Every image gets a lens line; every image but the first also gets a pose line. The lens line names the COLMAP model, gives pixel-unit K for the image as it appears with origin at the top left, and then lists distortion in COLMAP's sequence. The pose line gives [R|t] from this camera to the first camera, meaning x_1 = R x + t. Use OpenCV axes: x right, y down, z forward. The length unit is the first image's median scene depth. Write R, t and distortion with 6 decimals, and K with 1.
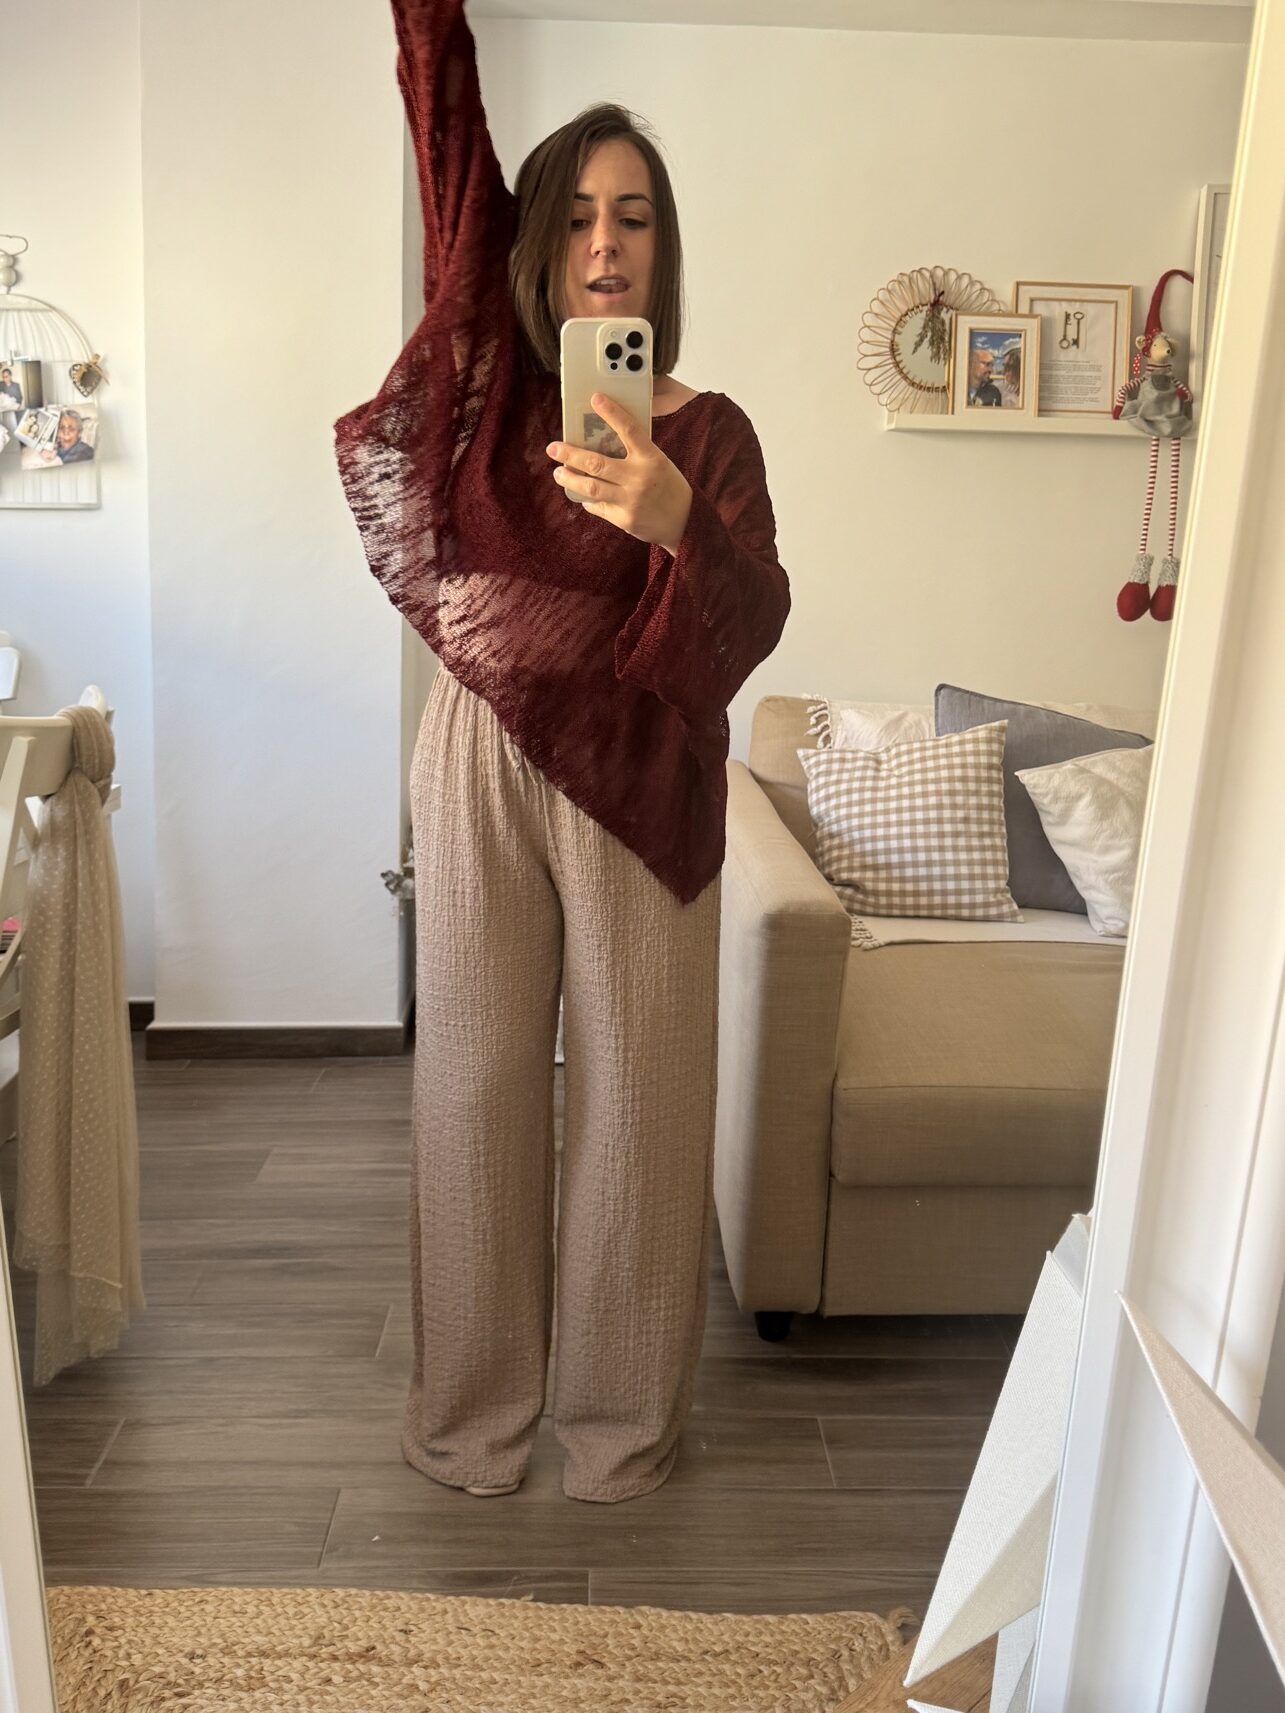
lens RADIAL K [[1505.2, 0, 666.5], [0, 1505.2, 859.9], [0, 0, 1]] dist [0.006062, 0.009933]
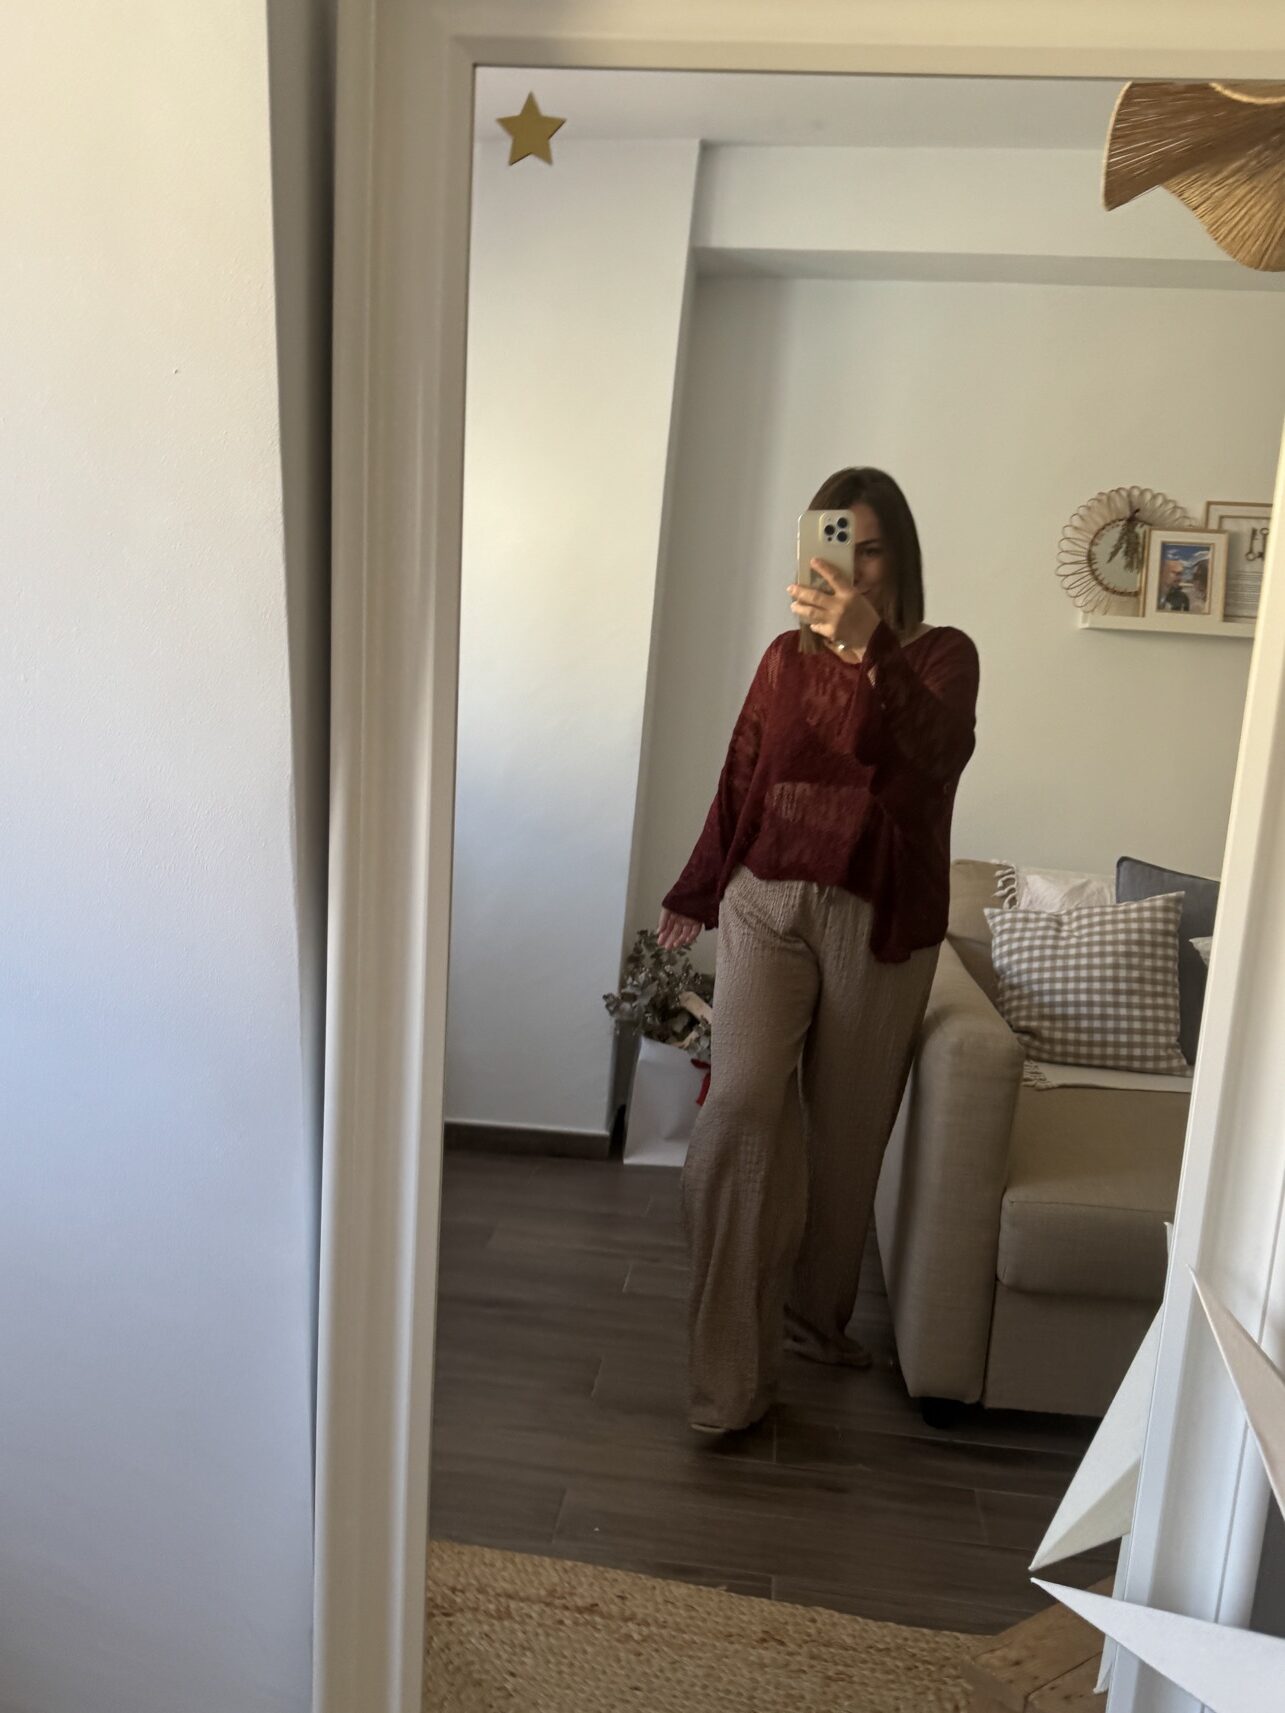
lens RADIAL K [[1490.7, 0, 574.1], [0, 1490.7, 902.1], [0, 0, 1]] dist [0.015395, -0.014368]
pose [[0.982274, 0.055273, -0.179115, -0.014677], [-0.068627, 0.995237, -0.069239, 0.021511], [0.174435, 0.080304, 0.981389, -0.147289]]
